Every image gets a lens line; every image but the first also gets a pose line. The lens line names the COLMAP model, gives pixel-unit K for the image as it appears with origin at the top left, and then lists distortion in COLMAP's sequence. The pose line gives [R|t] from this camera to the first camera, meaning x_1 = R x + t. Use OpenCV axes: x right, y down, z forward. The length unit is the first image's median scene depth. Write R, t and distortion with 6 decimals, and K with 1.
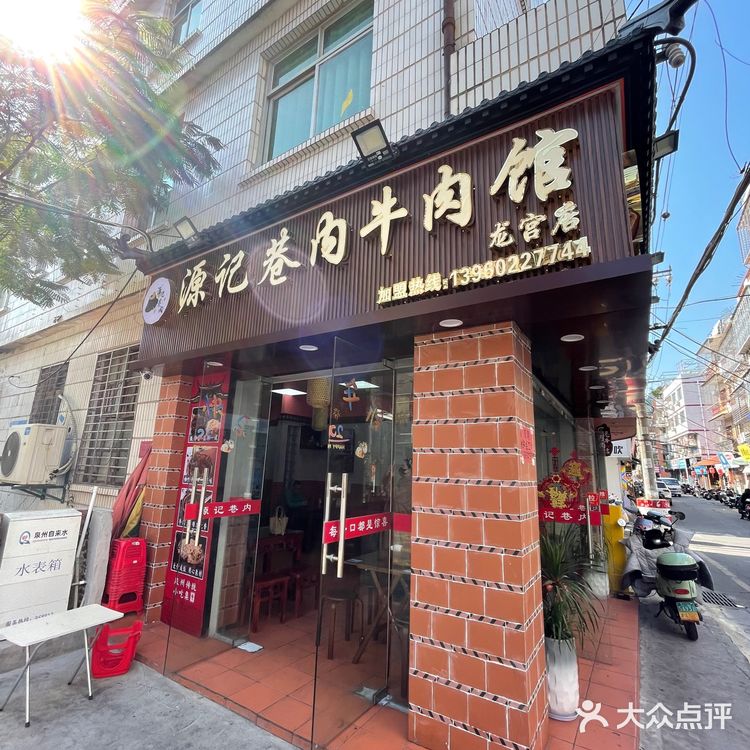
lens RADIAL K [[395.9, 0, 375.0], [0, 395.9, 375.0], [0, 0, 1]] dist [-0.164338, -0.000017]
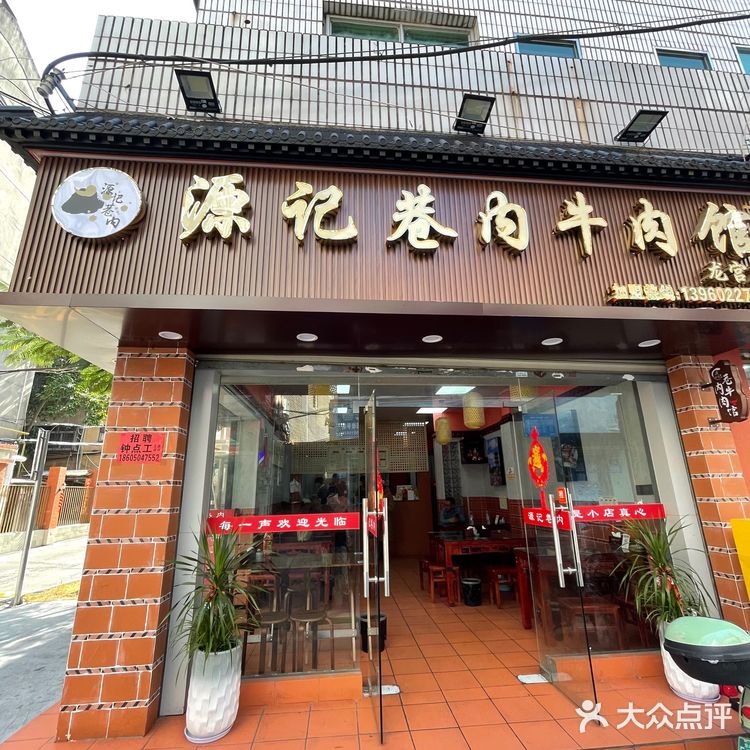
lens RADIAL K [[385.3, 0, 376.6], [0, 385.3, 403.3], [0, 0, 1]] dist [-0.060319, -0.000140]
pose [[0.798690, 0.083792, 0.595881, -1.146092], [-0.076544, 0.996360, -0.037510, 0.205634], [-0.596855, -0.015653, 0.802197, 0.556889]]
